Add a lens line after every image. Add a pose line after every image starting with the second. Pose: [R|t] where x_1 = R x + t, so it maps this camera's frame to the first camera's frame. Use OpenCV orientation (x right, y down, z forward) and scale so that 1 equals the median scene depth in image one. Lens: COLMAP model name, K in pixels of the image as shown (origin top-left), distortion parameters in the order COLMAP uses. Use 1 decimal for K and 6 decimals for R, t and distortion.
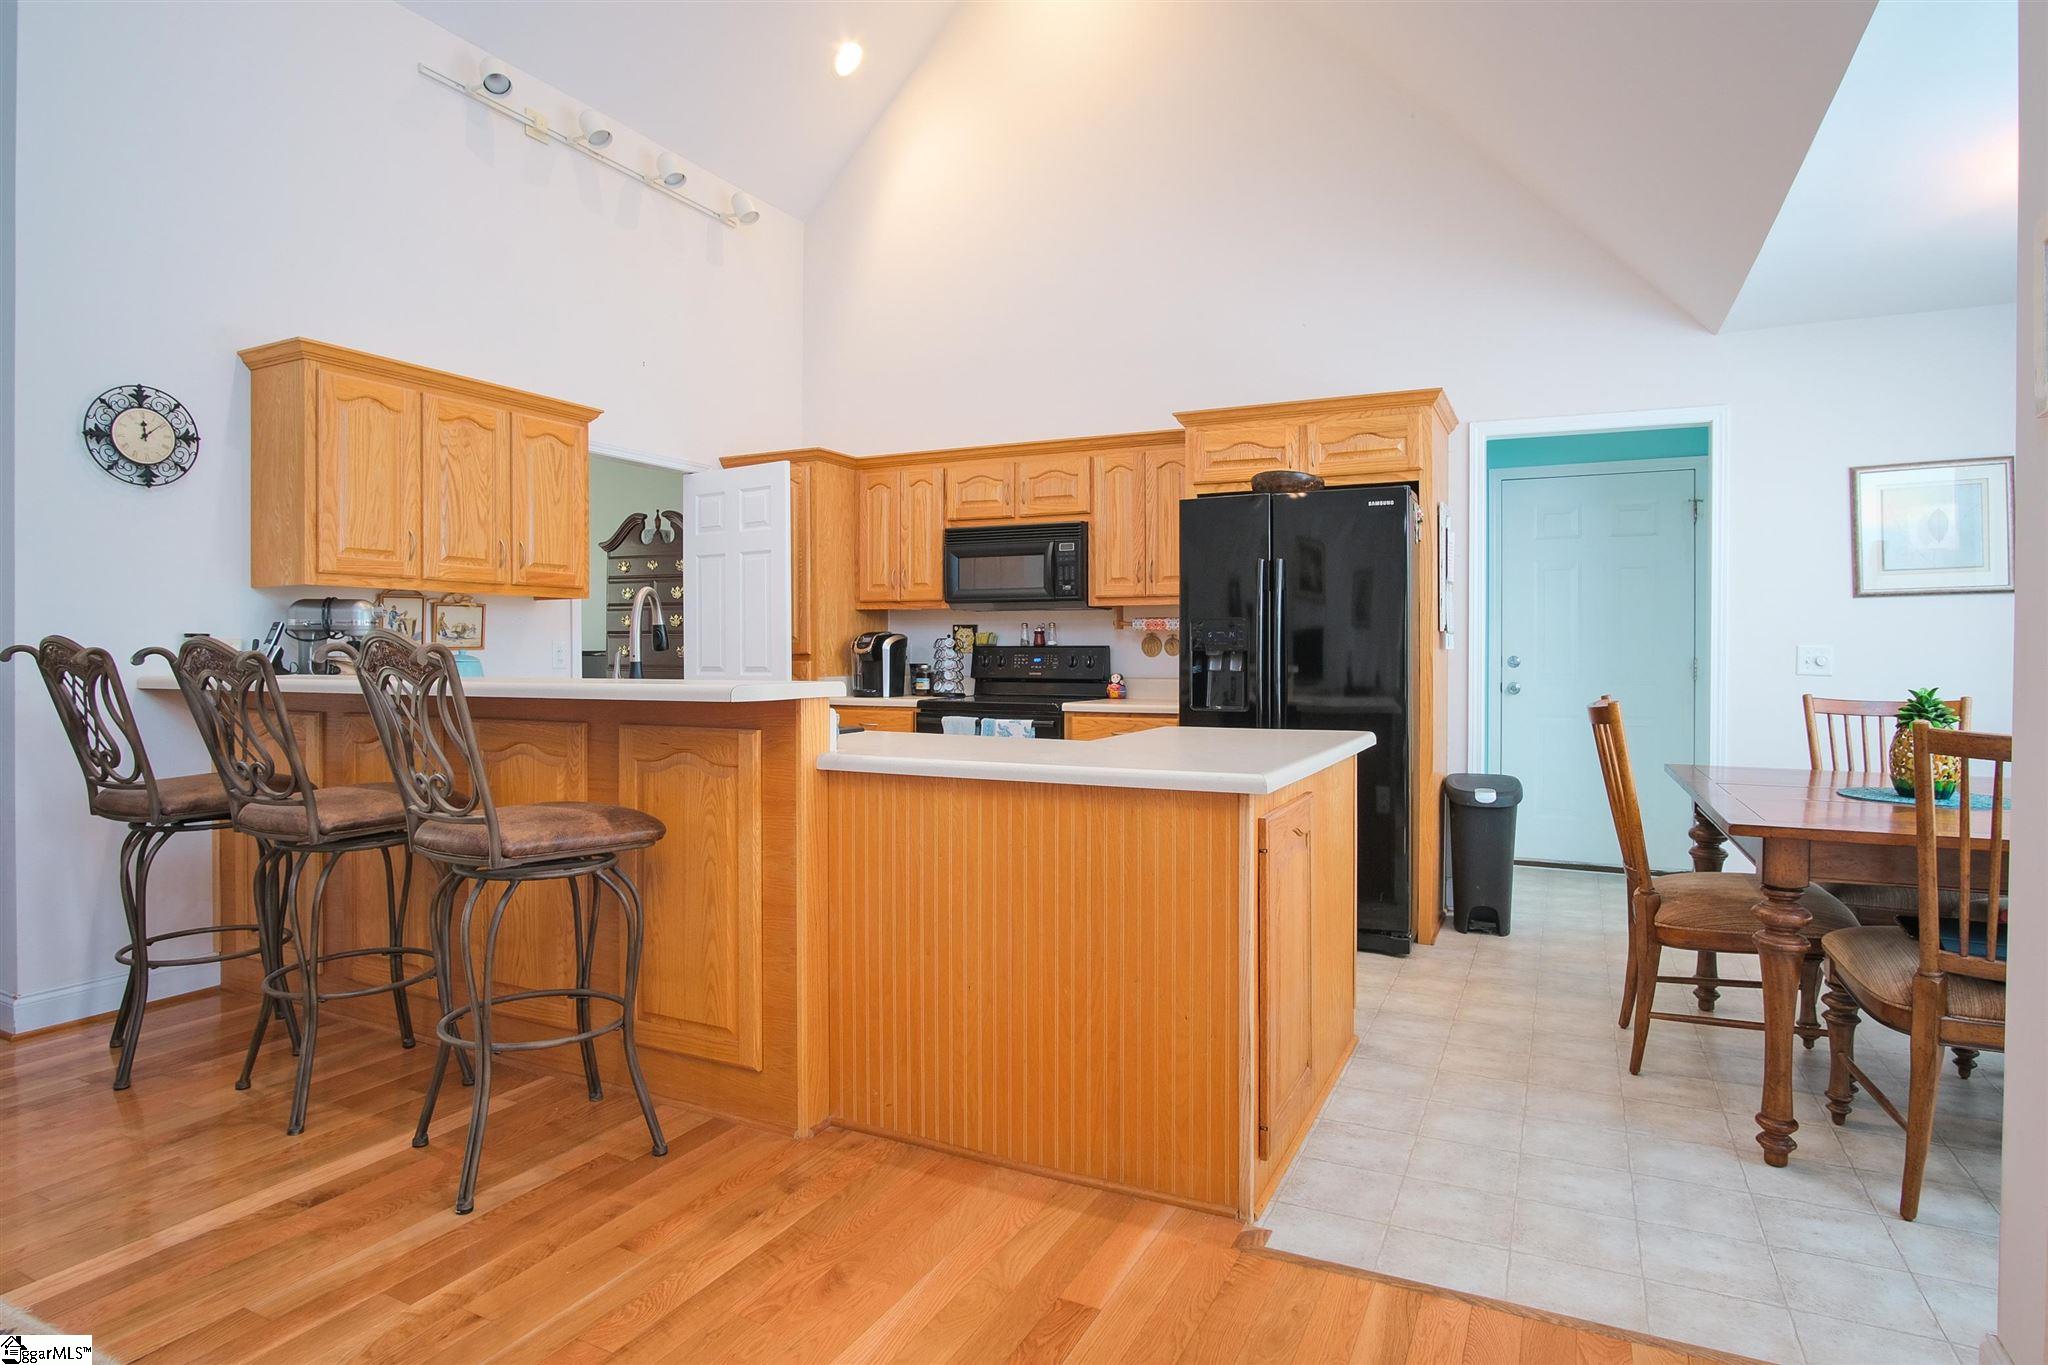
lens RADIAL K [[1118.1, 0, 1029.6], [0, 1118.1, 659.9], [0, 0, 1]] dist [-0.024159, -0.000829]
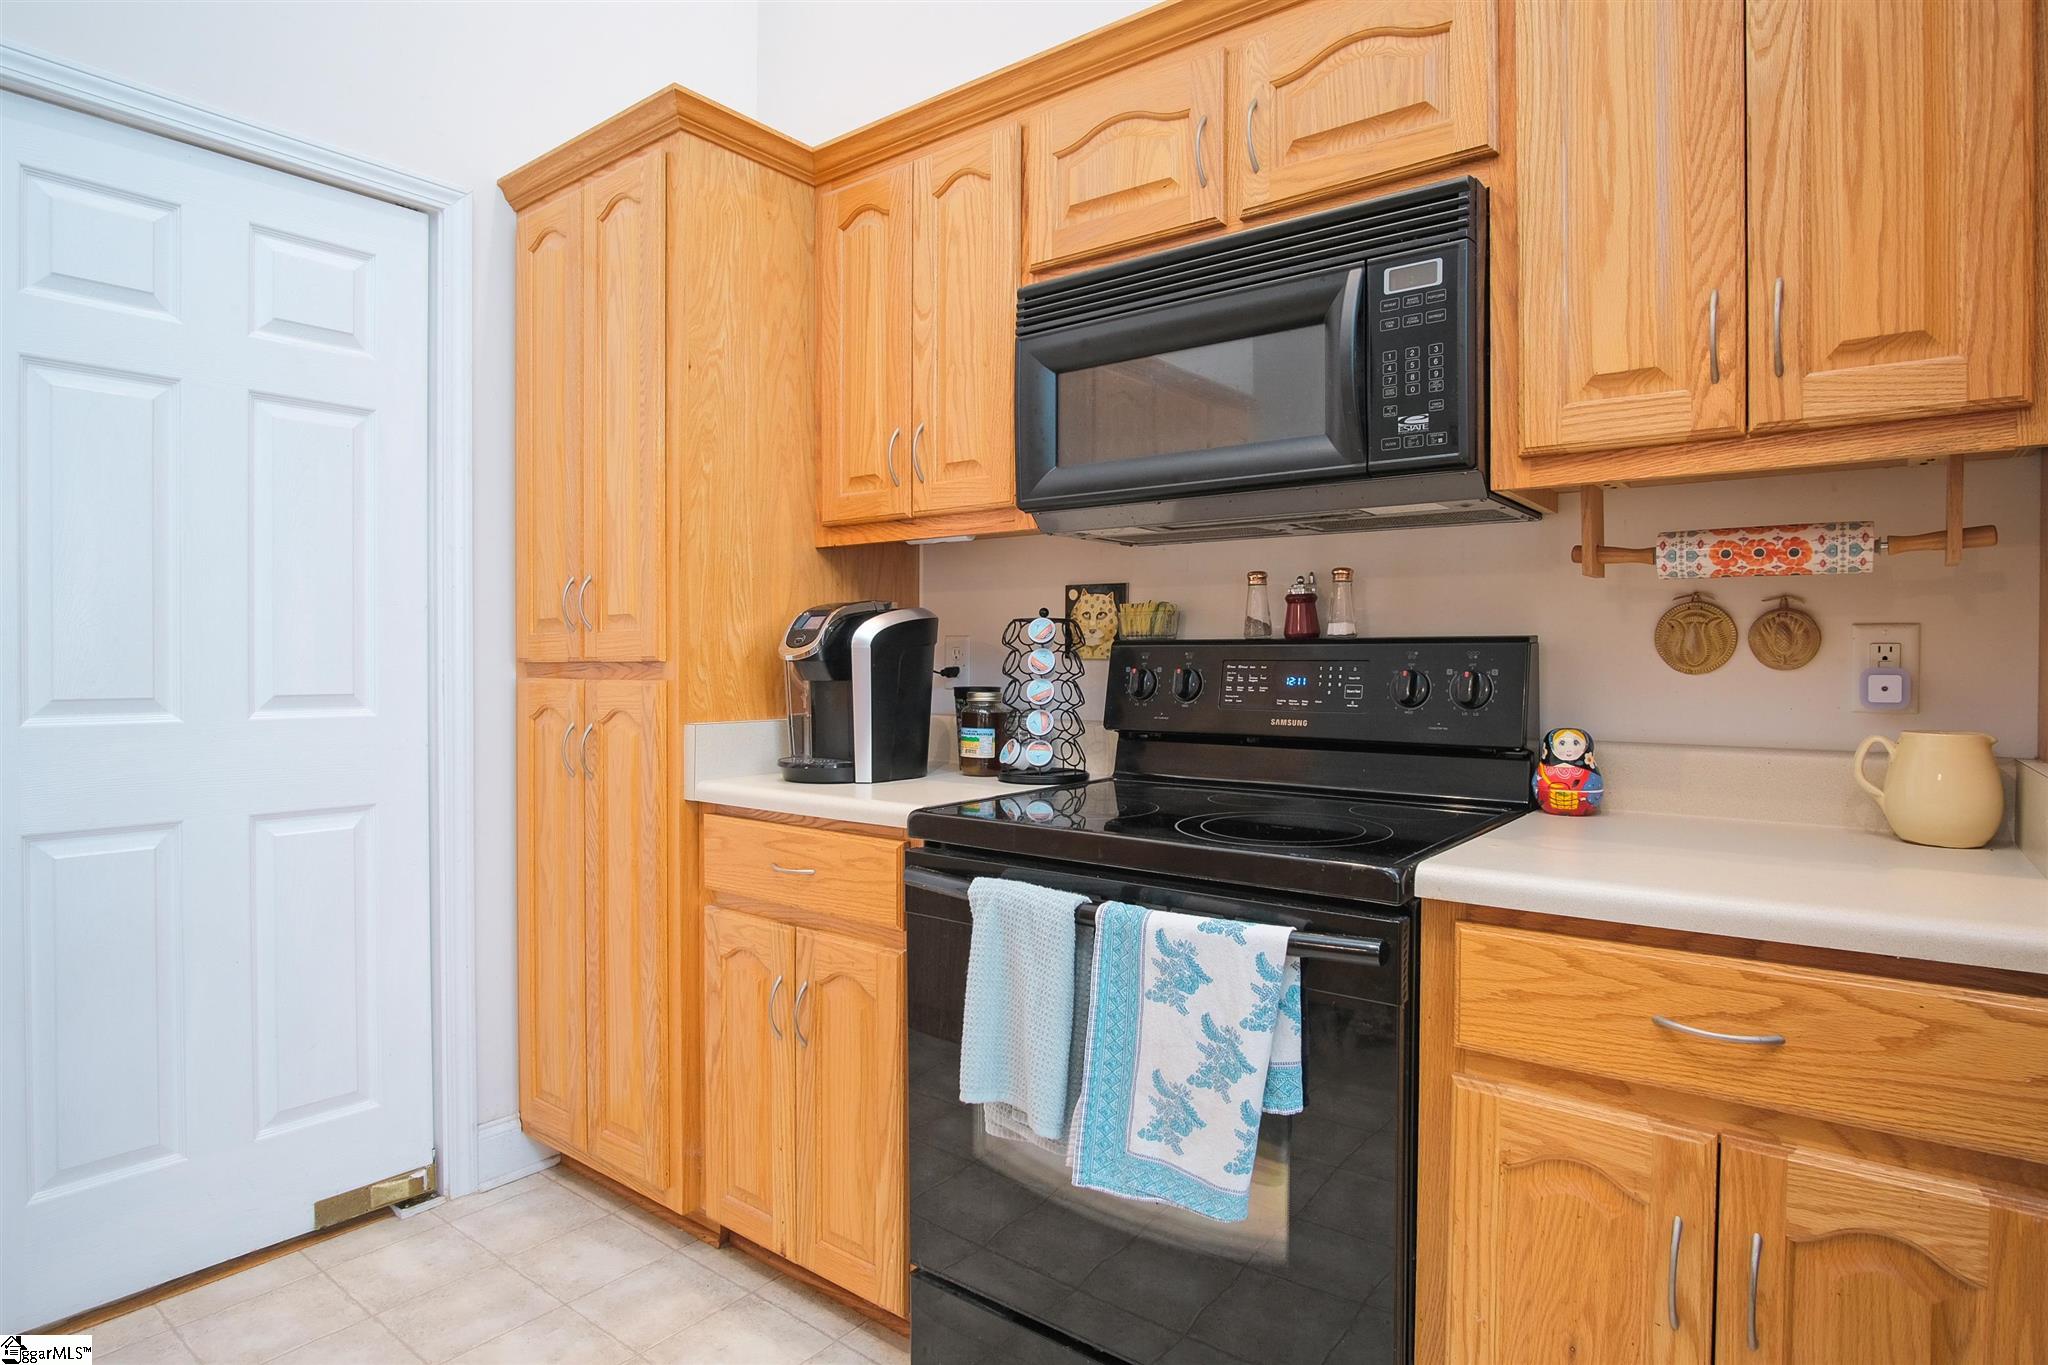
lens RADIAL K [[1120.4, 0, 1048.5], [0, 1120.4, 640.6], [0, 0, 1]] dist [-0.031697, 0.002358]
pose [[0.982987, -0.000739, -0.183673, -0.004485], [-0.003768, 0.999700, -0.024184, -0.003398], [0.183636, 0.024465, 0.982690, 0.654501]]
